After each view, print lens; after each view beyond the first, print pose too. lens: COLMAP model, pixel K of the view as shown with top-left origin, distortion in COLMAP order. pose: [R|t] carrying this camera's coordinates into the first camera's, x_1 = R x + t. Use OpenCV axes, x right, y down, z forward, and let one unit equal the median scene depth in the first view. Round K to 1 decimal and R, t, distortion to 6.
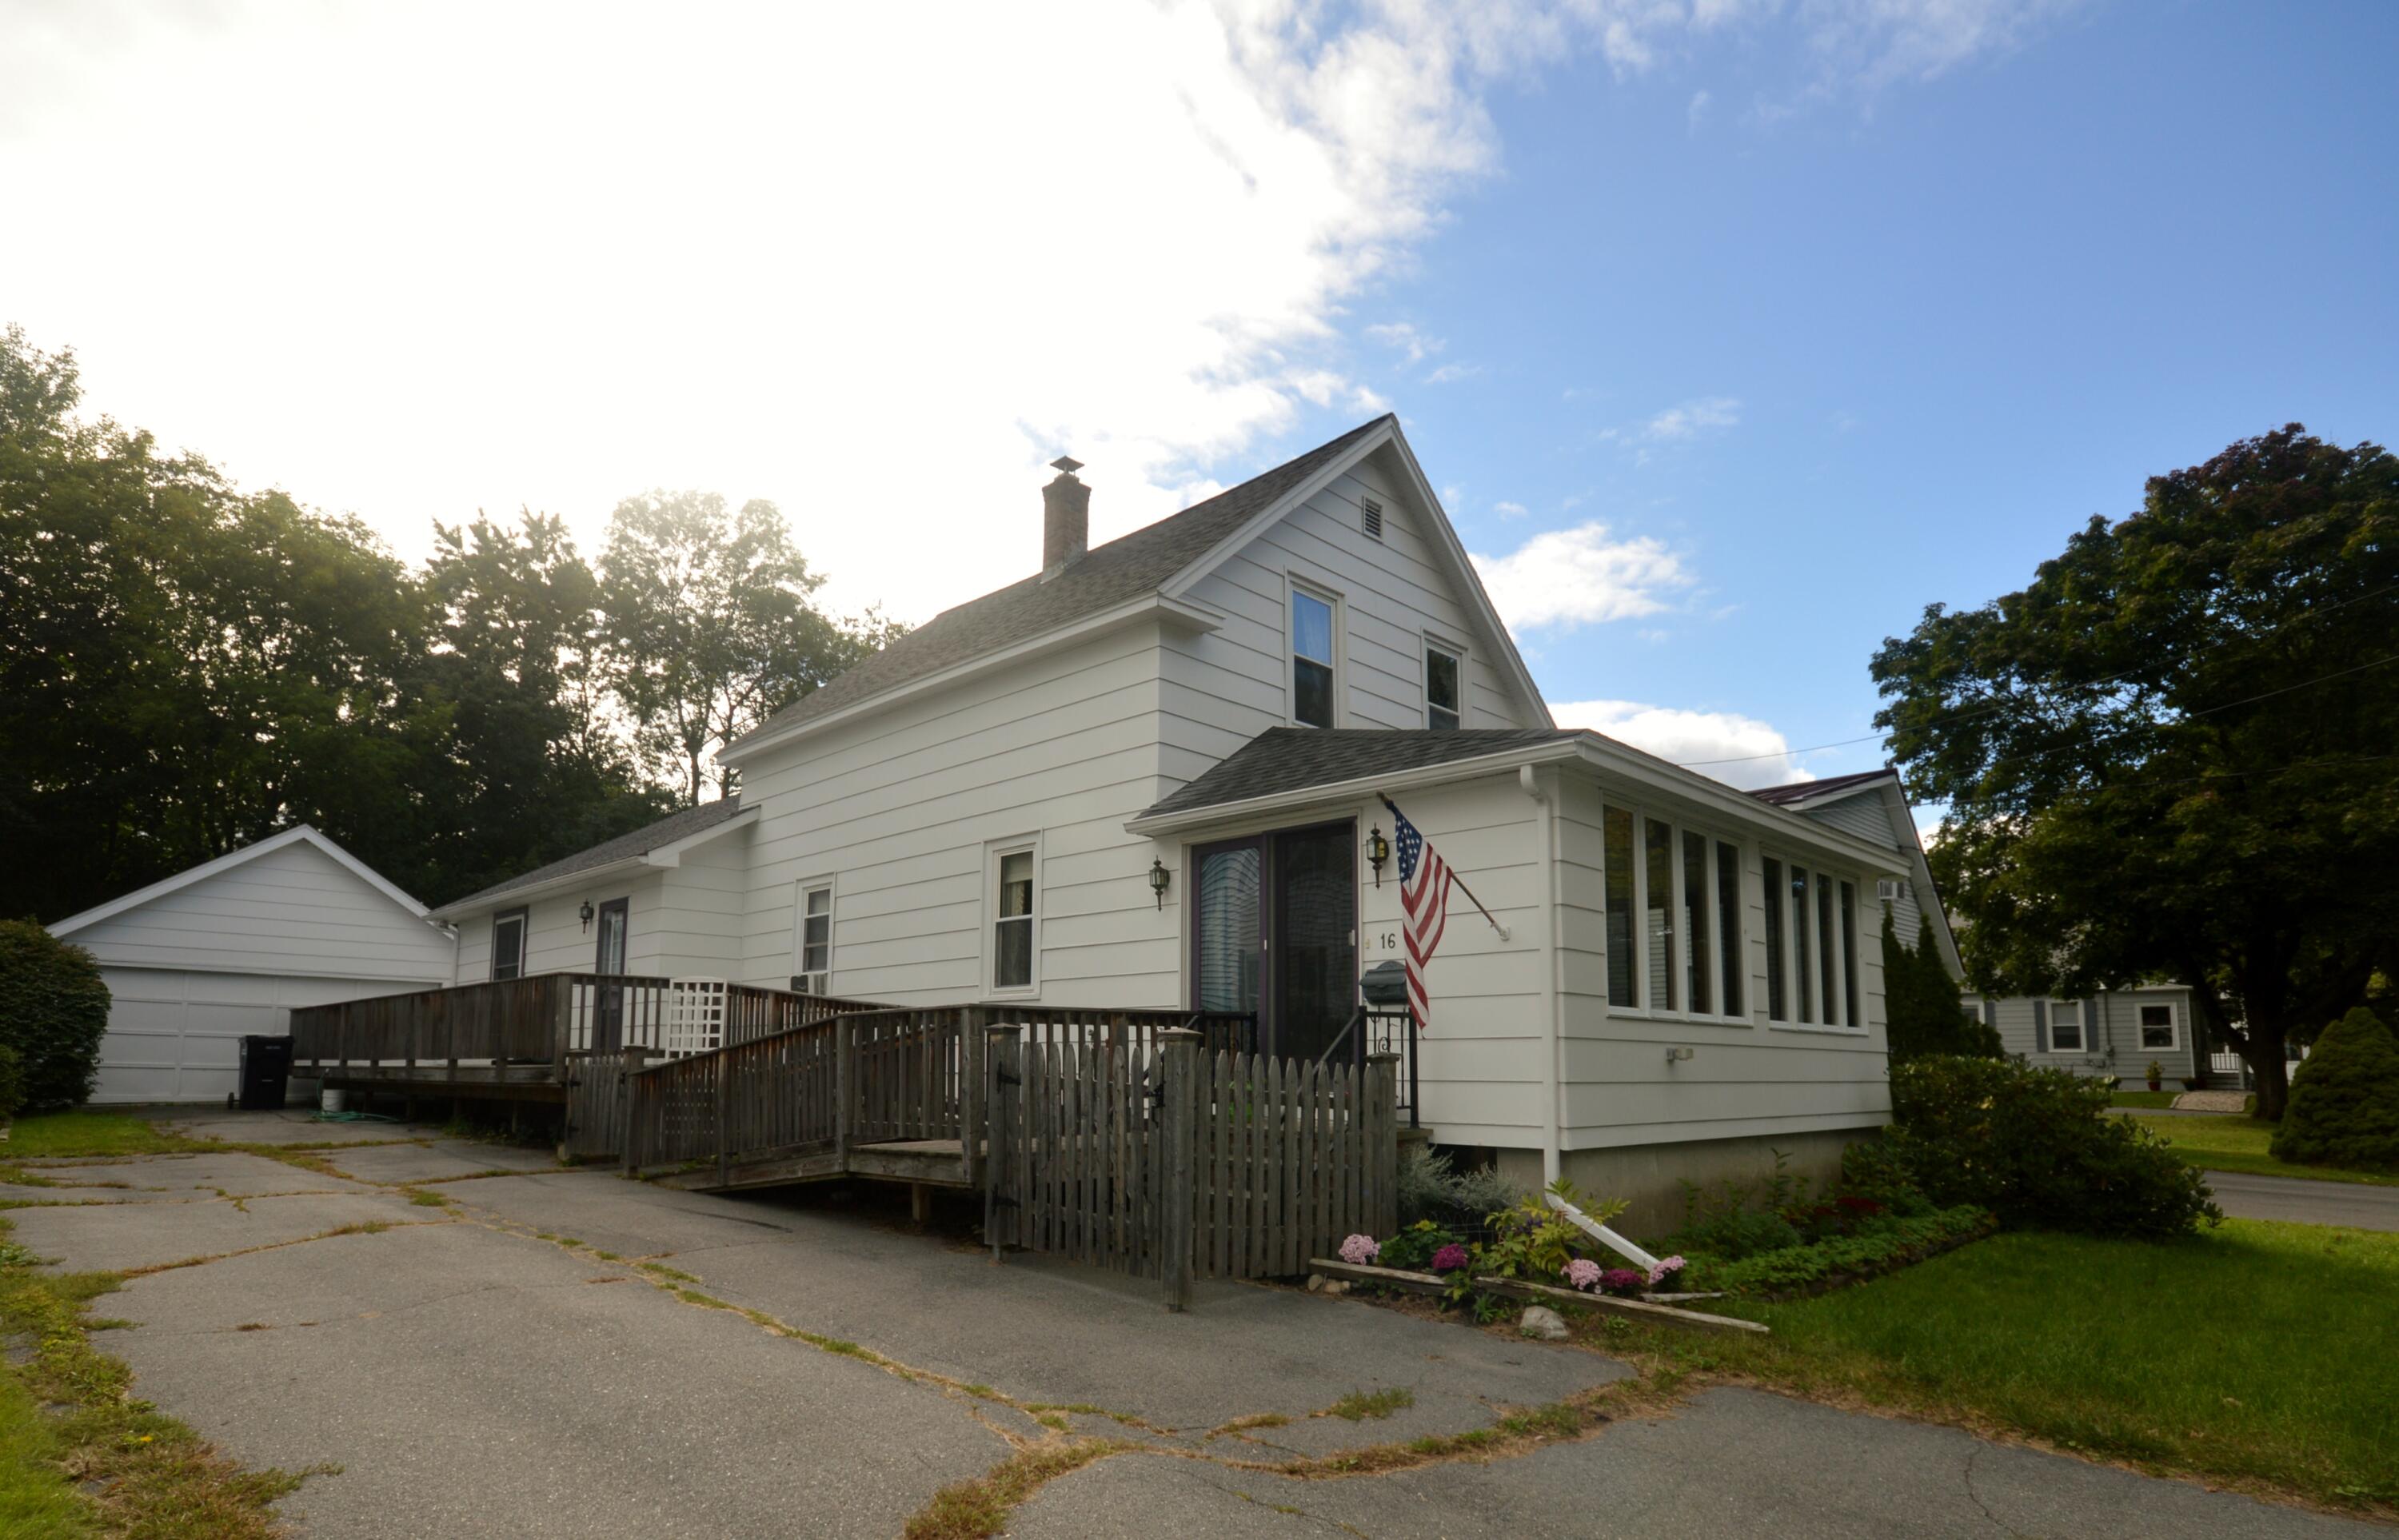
lens RADIAL K [[1277.8, 0, 1155.1], [0, 1277.8, 921.2], [0, 0, 1]] dist [0.001694, -0.006780]
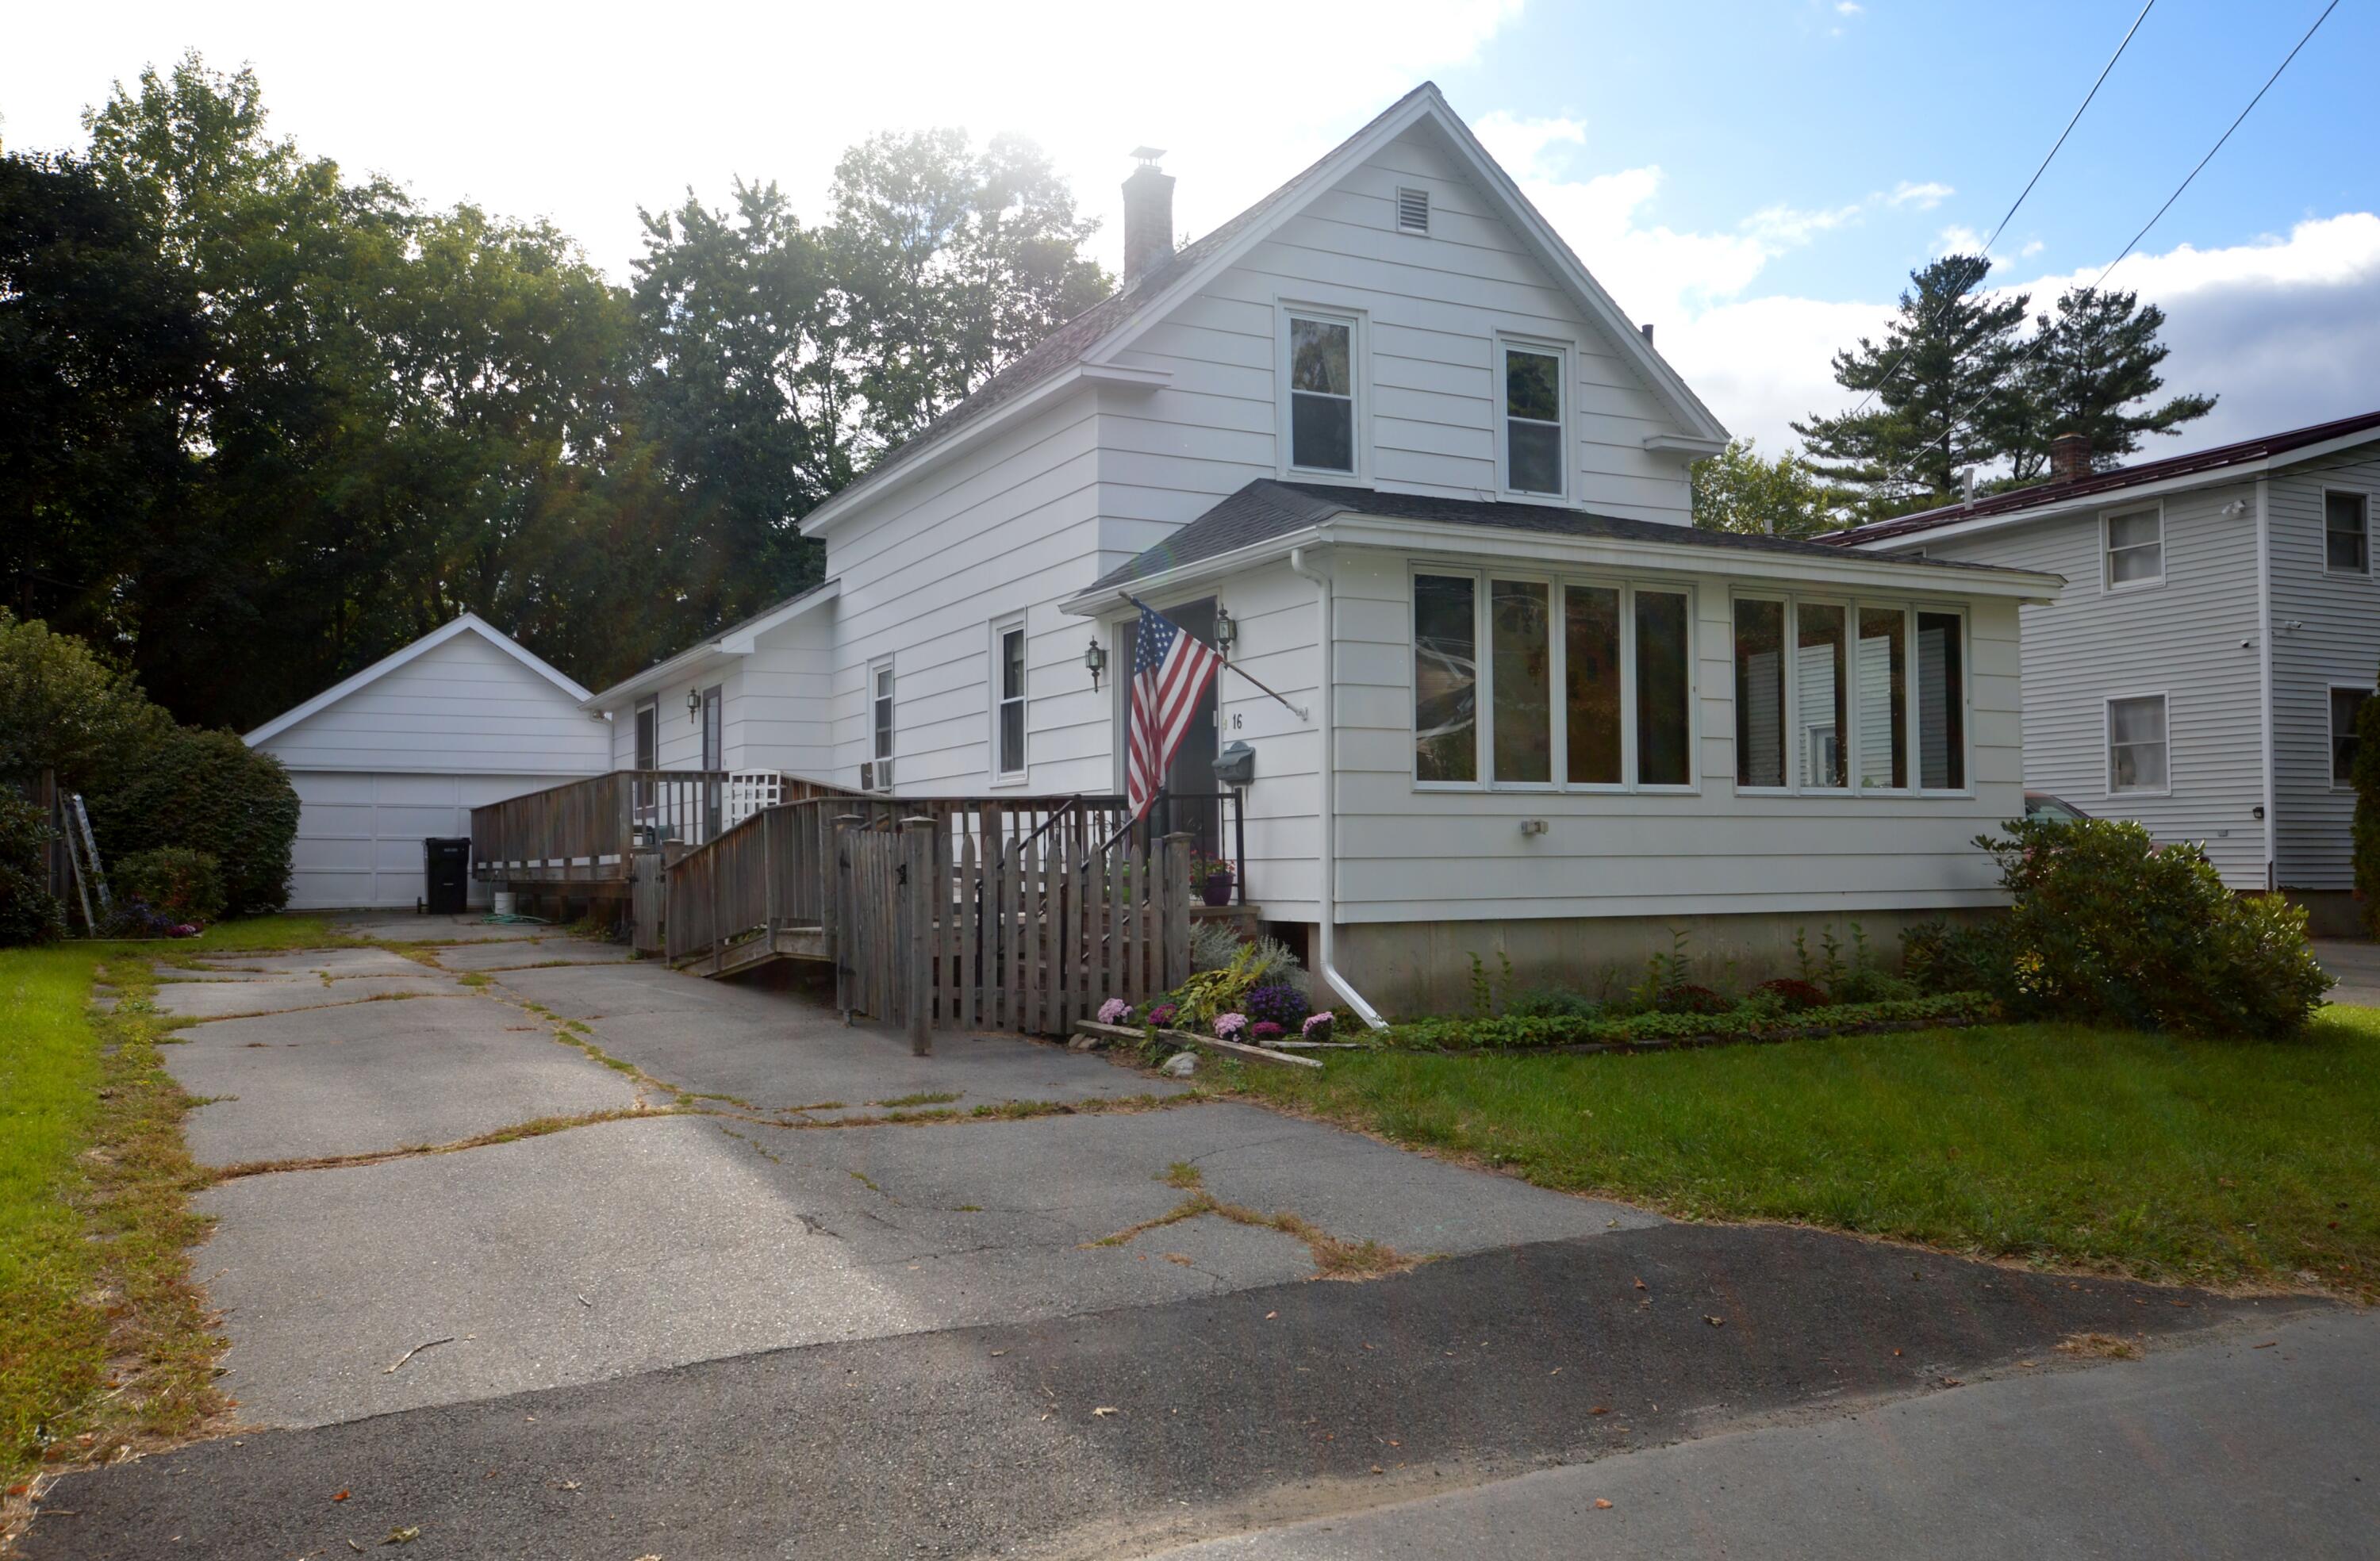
lens RADIAL K [[1942.9, 0, 1197.2], [0, 1942.9, 793.5], [0, 0, 1]] dist [0.006737, 0.037216]
pose [[0.951610, -0.027818, -0.306048, 0.353923], [0.051966, 0.996119, 0.071040, -0.021993], [0.302884, -0.083506, 0.949362, -0.263681]]
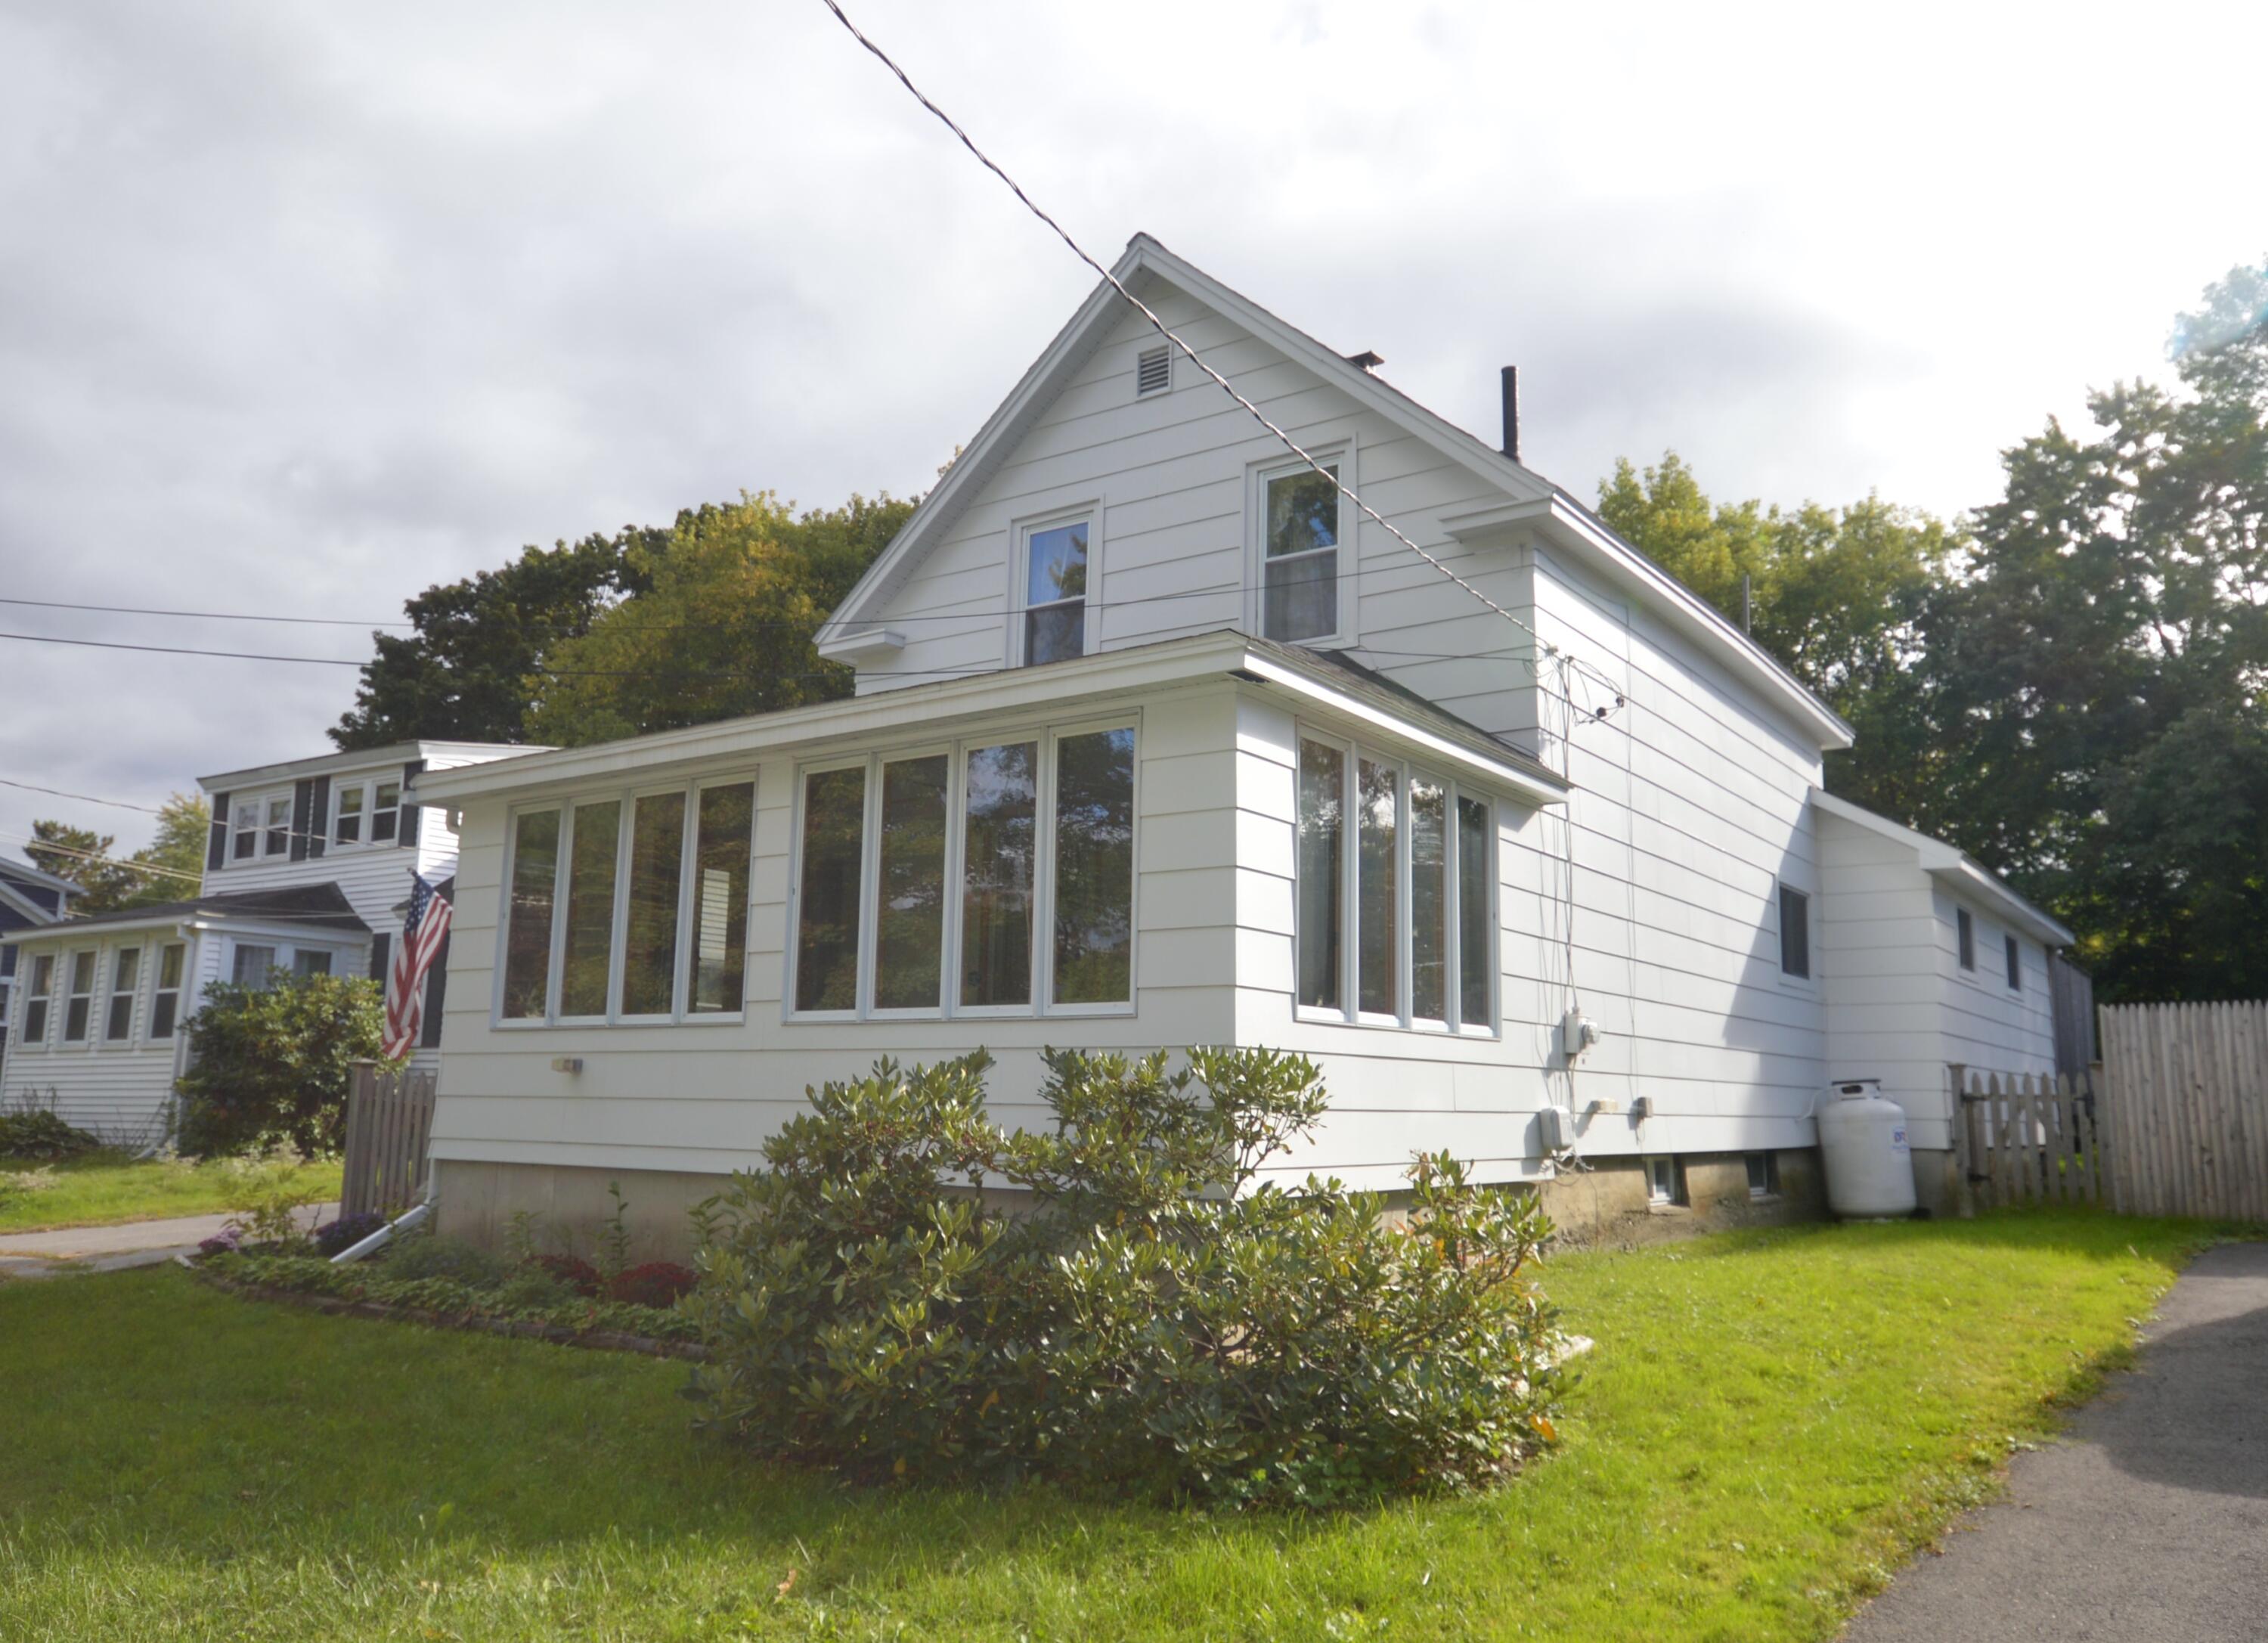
lens RADIAL K [[1622.5, 0, 1138.9], [0, 1622.5, 821.3], [0, 0, 1]] dist [0.013371, 0.001159]
pose [[0.174937, -0.165498, -0.970571, 0.912087], [0.105128, 0.983276, -0.148716, 0.083067], [0.978951, -0.076018, 0.189410, 0.670921]]
